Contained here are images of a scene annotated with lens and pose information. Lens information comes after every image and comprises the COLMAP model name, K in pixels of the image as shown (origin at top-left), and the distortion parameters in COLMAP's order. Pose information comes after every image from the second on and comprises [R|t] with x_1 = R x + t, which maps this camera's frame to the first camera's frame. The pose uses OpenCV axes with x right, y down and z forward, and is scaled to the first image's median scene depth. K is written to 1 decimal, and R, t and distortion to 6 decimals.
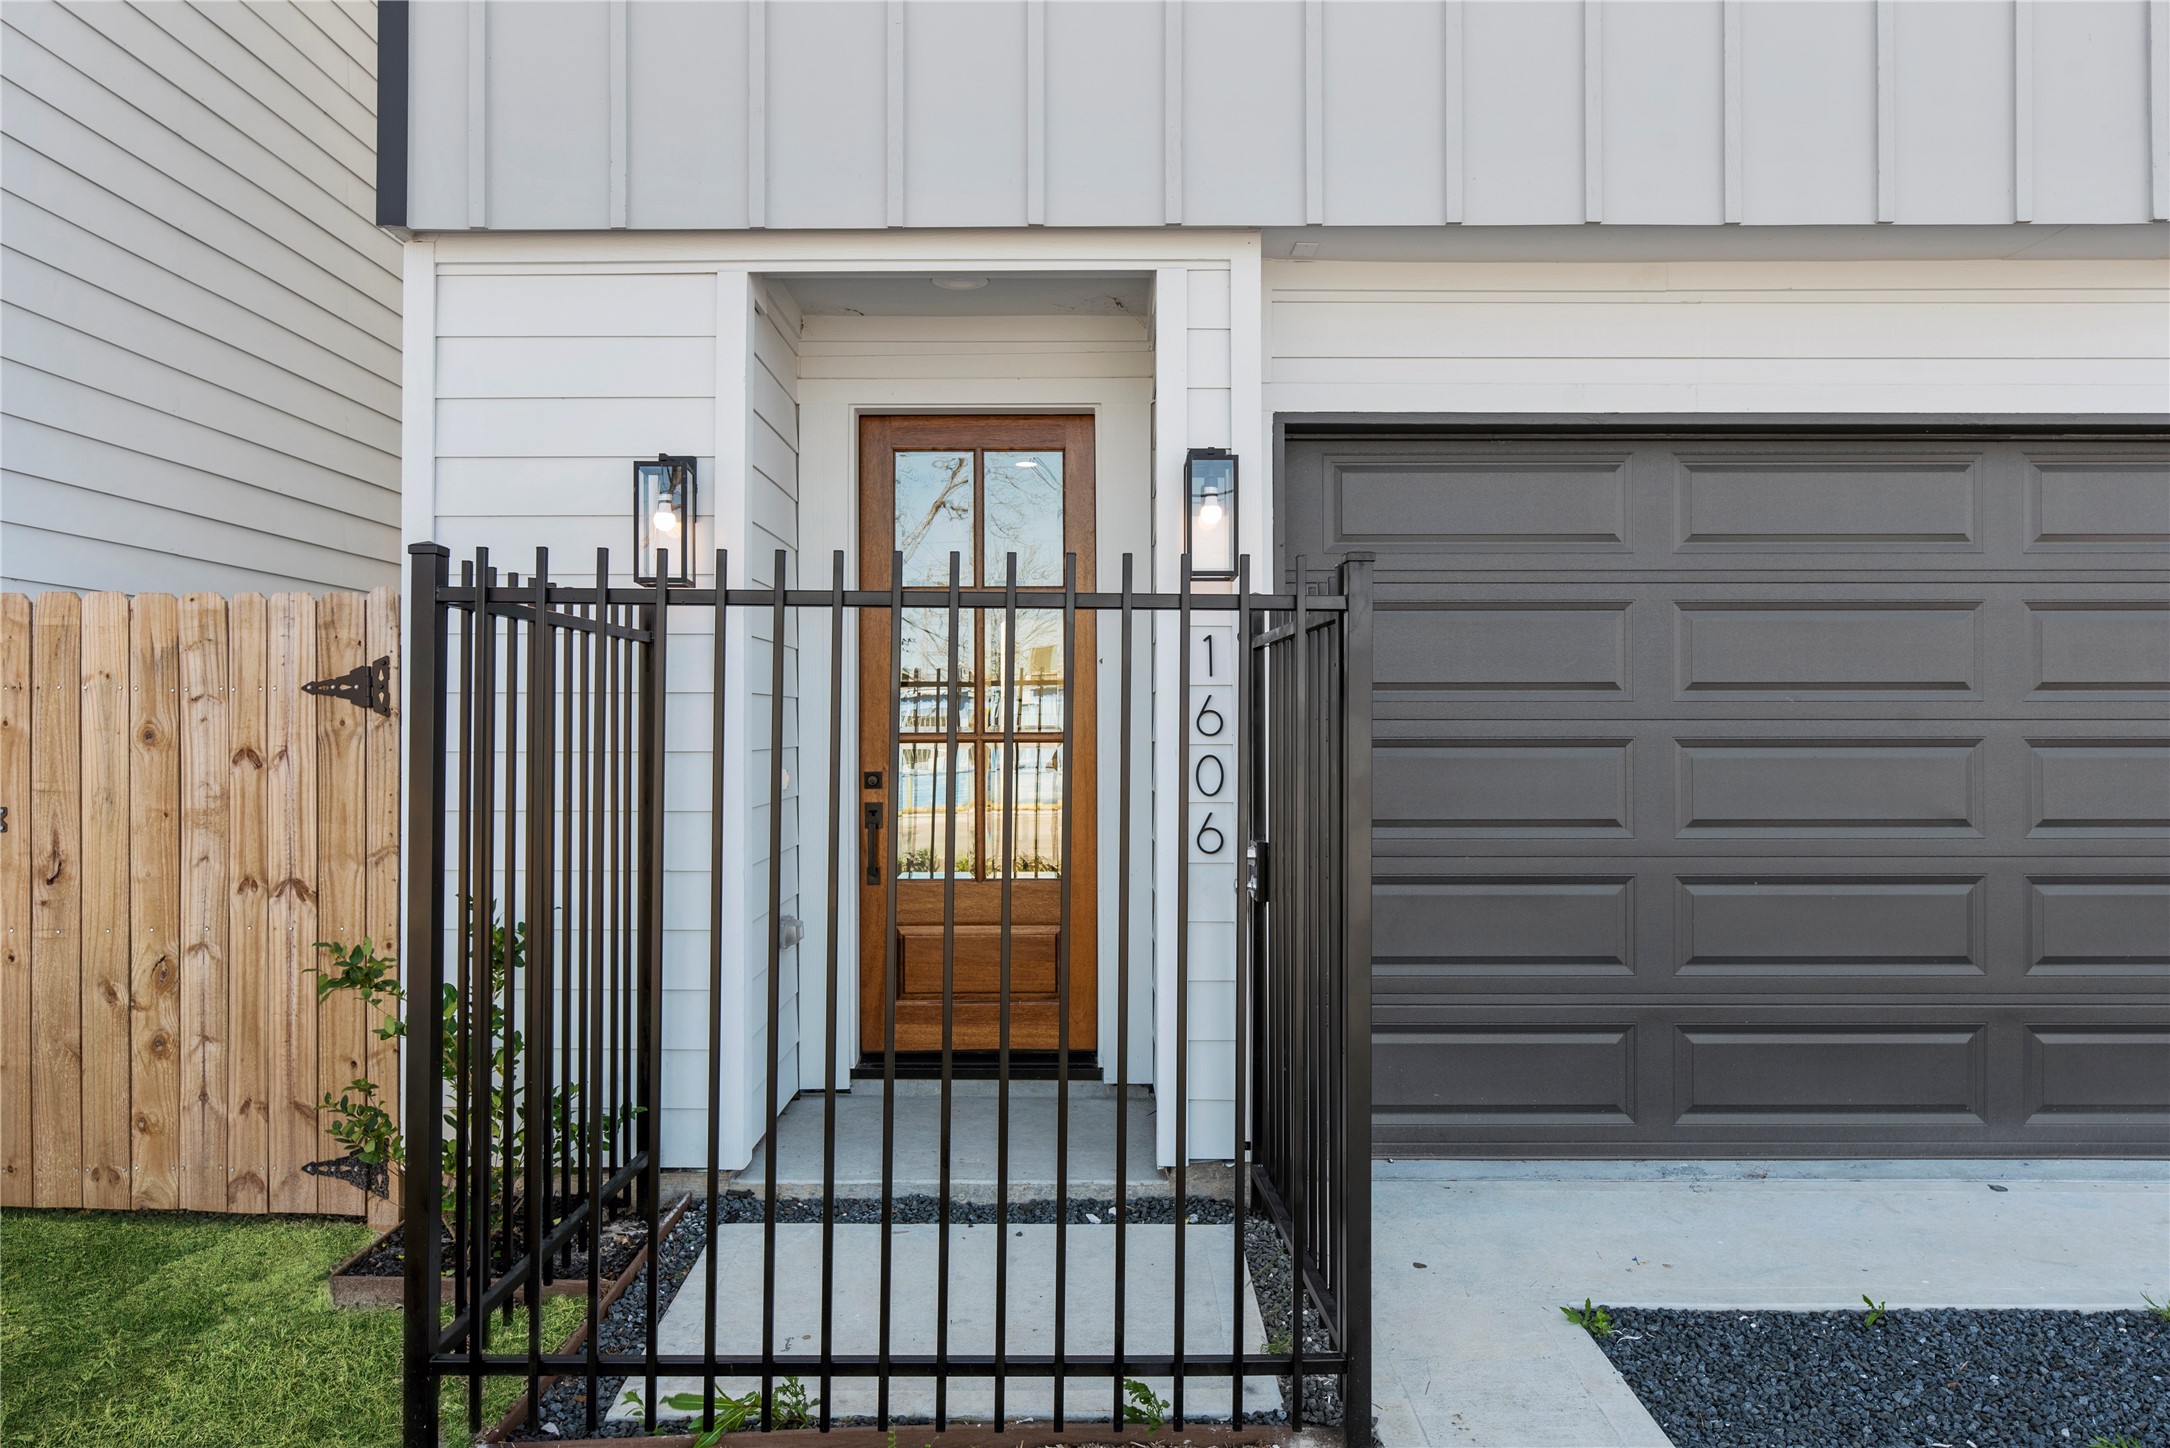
lens RADIAL K [[1460.9, 0, 1085.0], [0, 1460.9, 724.0], [0, 0, 1]] dist [-0.001797, 0.000063]
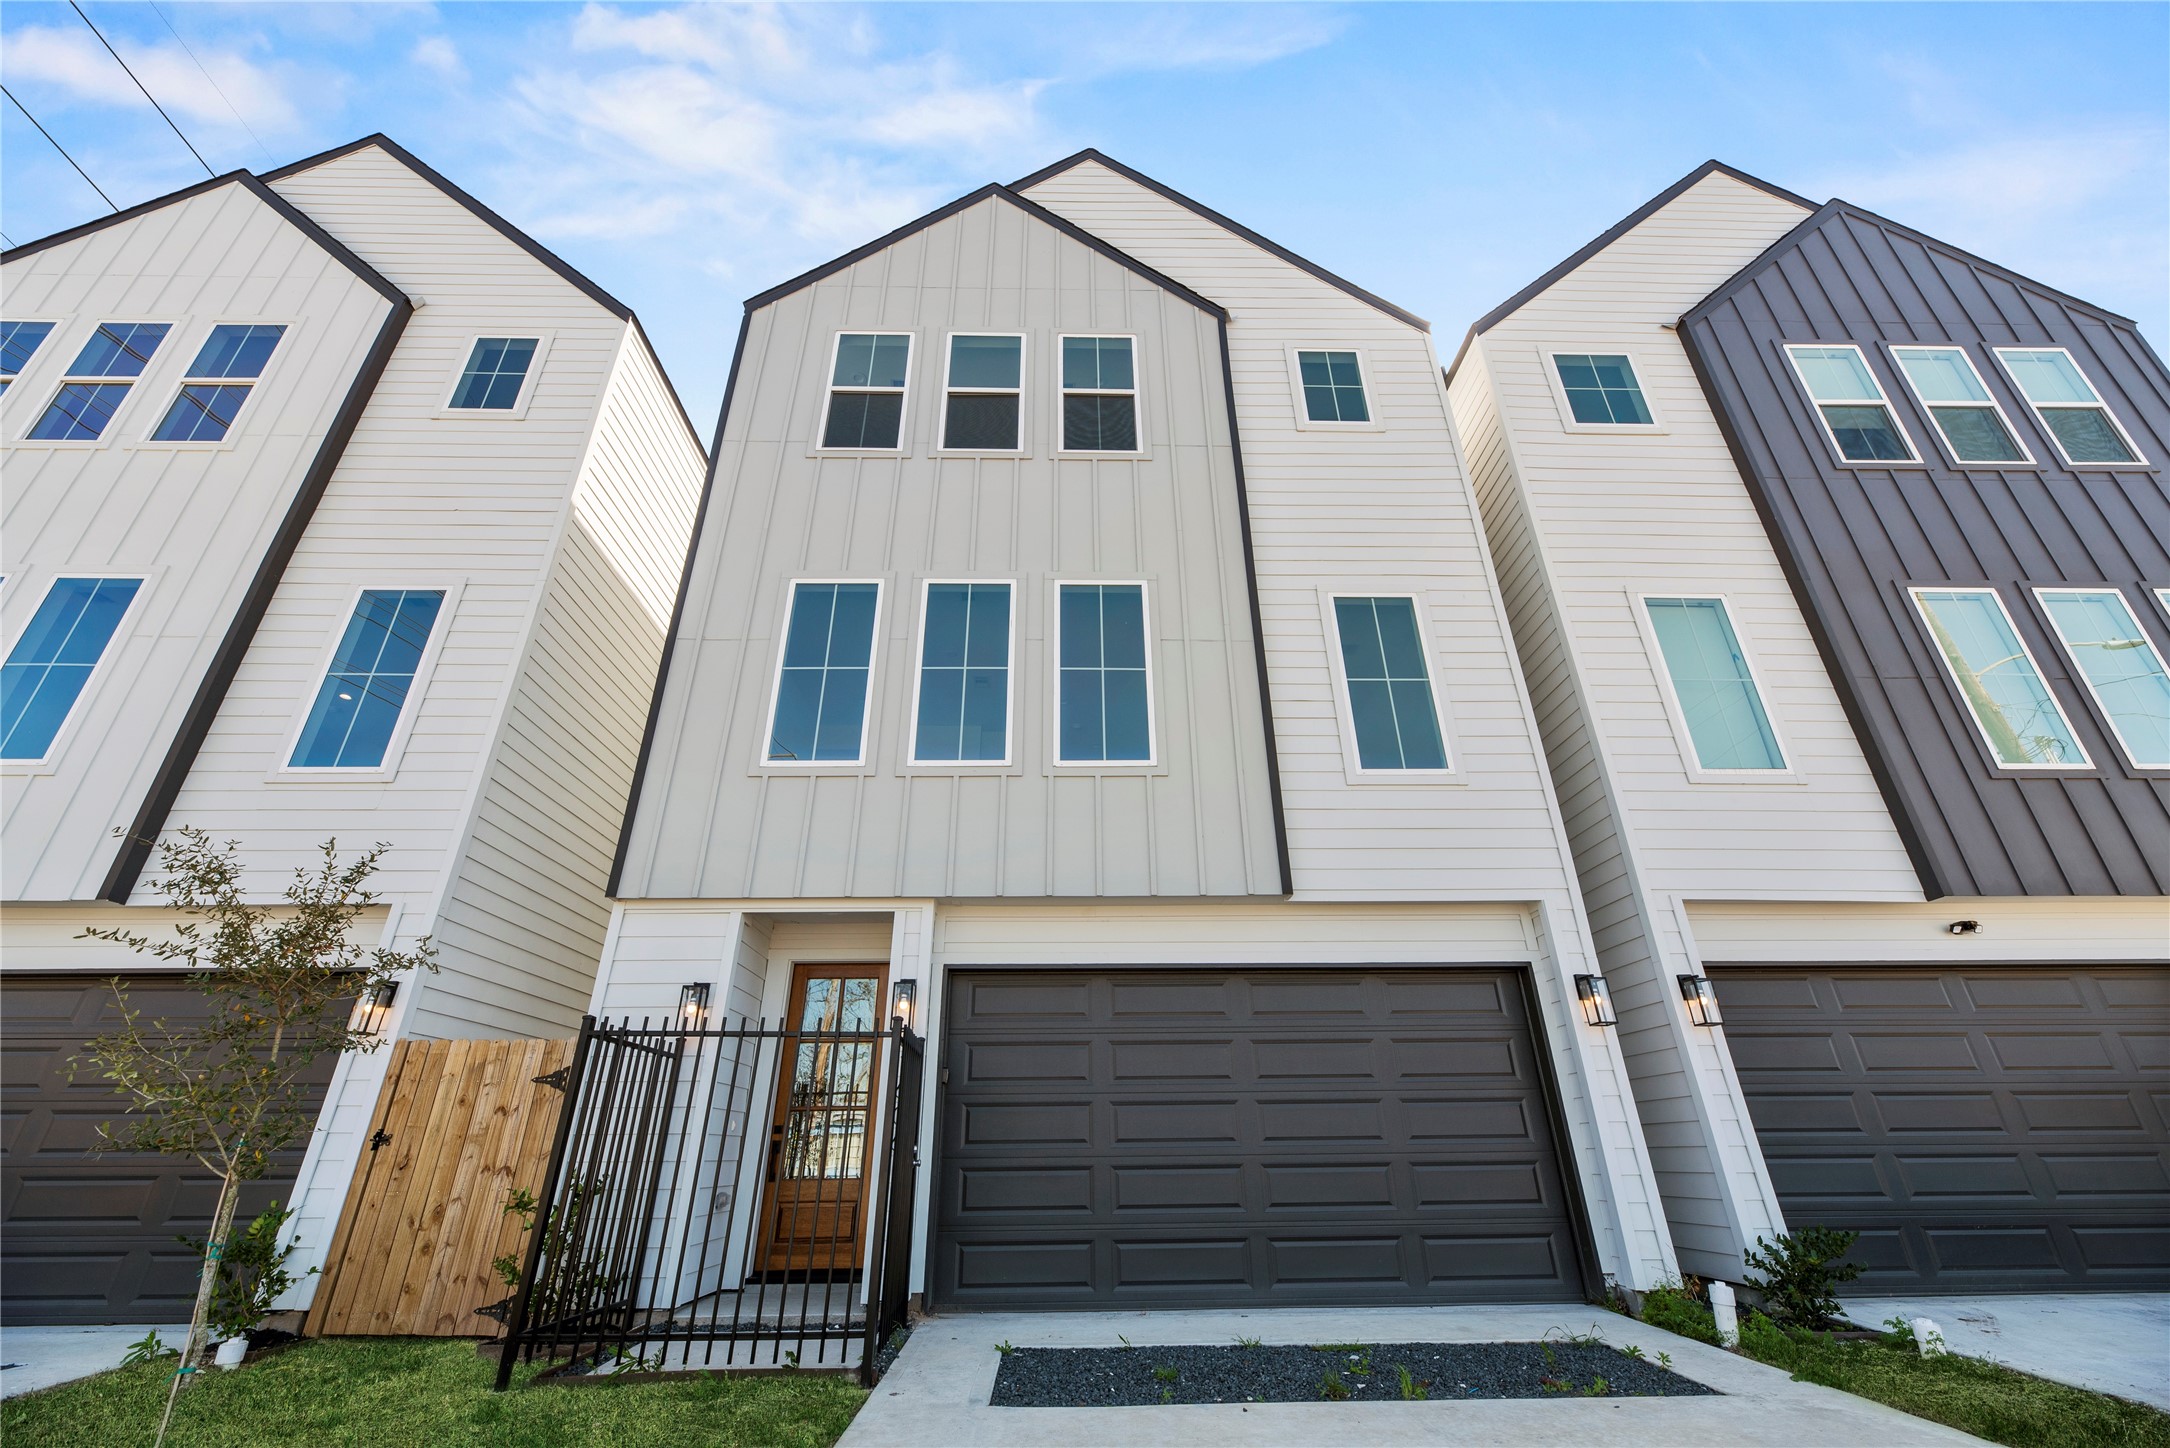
lens RADIAL K [[882.6, 0, 1087.4], [0, 882.6, 719.6], [0, 0, 1]] dist [-0.000940, 0.000089]
pose [[0.999280, 0.007494, 0.037192, 0.344985], [0.009742, 0.896743, -0.442445, 0.098395], [-0.036667, 0.442489, 0.896024, -0.644794]]
